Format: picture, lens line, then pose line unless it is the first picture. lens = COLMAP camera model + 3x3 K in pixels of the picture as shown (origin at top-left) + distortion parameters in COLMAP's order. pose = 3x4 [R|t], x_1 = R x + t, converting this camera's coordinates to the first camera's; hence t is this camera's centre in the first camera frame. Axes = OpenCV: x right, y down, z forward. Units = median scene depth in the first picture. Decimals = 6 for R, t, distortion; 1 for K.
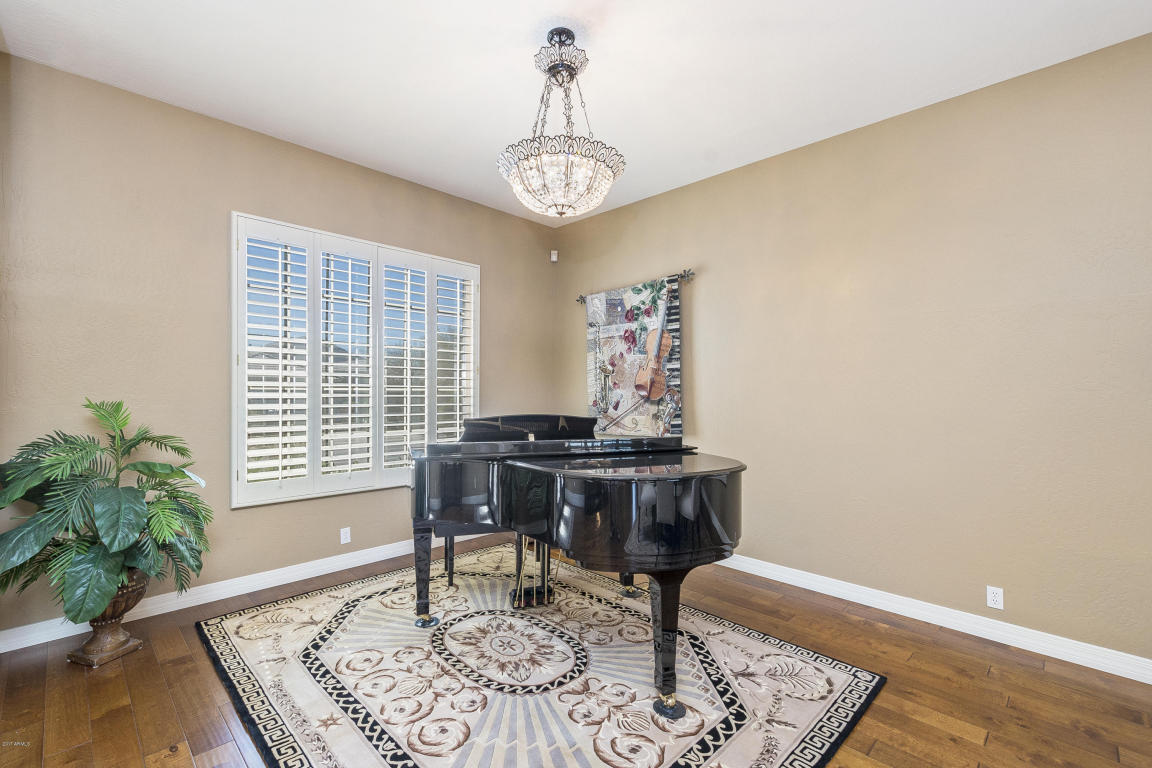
lens RADIAL K [[499.7, 0, 573.7], [0, 499.7, 390.5], [0, 0, 1]] dist [0.014630, -0.018969]
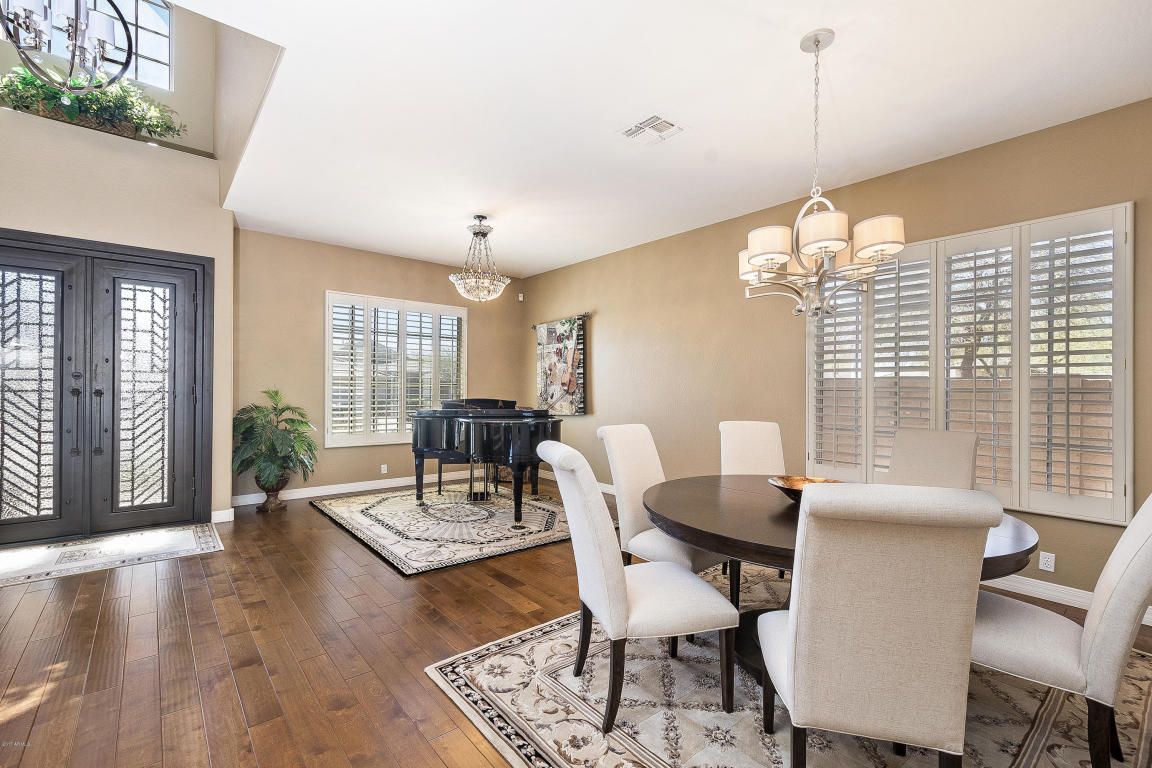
lens RADIAL K [[501.8, 0, 576.0], [0, 501.8, 384.0], [0, 0, 1]] dist [0.000862, -0.019015]
pose [[0.996211, 0.001937, -0.086943, 0.326932], [-0.002758, 0.999953, -0.009320, 0.007502], [0.086921, 0.009524, 0.996170, -0.618892]]
